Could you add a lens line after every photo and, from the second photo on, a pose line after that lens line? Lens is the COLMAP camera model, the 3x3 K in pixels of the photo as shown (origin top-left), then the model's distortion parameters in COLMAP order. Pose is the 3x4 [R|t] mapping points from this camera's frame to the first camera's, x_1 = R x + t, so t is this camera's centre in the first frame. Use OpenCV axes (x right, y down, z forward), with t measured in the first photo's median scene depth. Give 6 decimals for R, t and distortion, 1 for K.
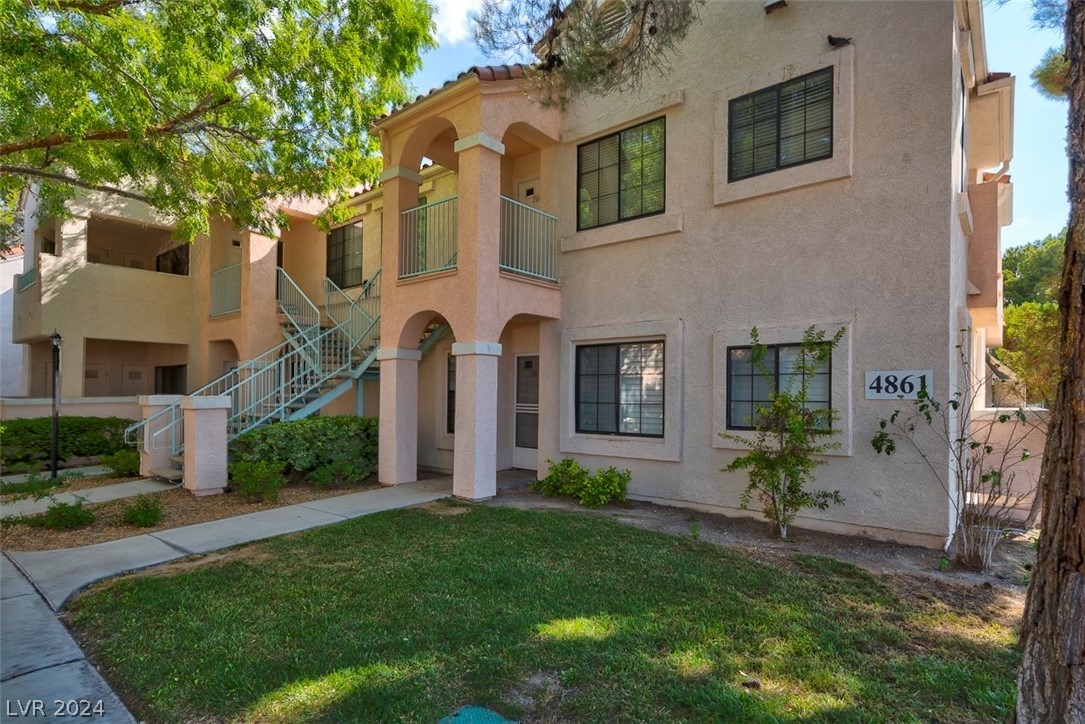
lens RADIAL K [[563.6, 0, 534.8], [0, 563.6, 396.2], [0, 0, 1]] dist [-0.000183, -0.000074]
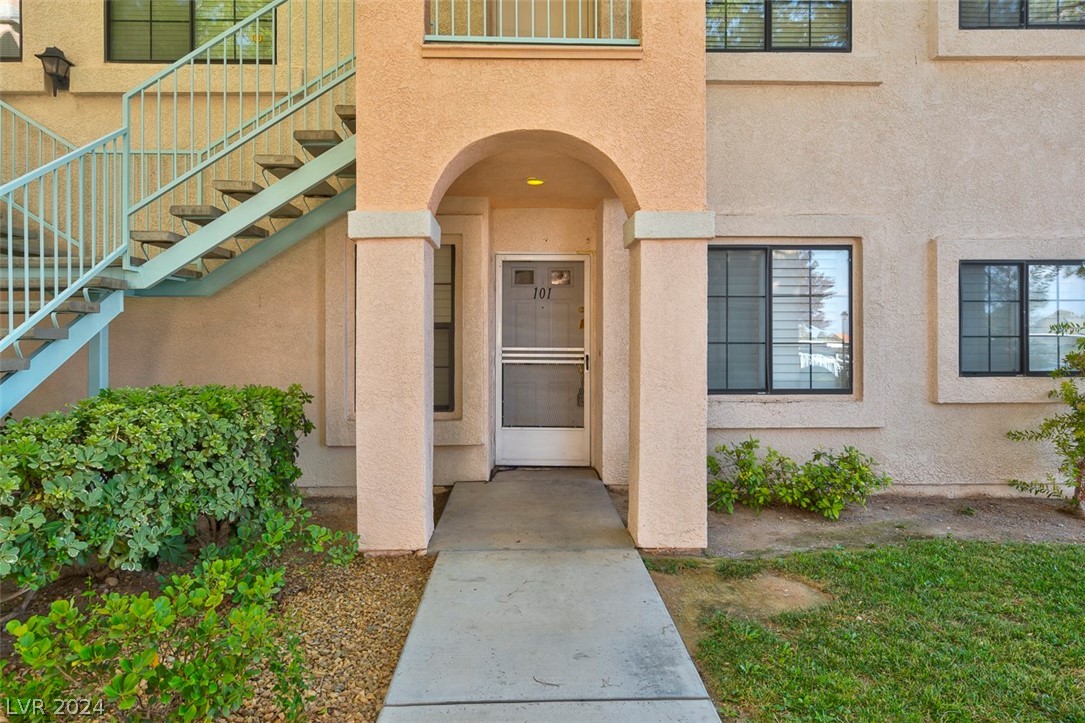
lens RADIAL K [[647.7, 0, 542.5], [0, 647.7, 352.4], [0, 0, 1]] dist [-0.006010, -0.000204]
pose [[0.757682, -0.021068, 0.652284, -0.542028], [0.009583, 0.999730, 0.021159, 0.006089], [-0.652554, -0.009781, 0.757679, 0.661641]]
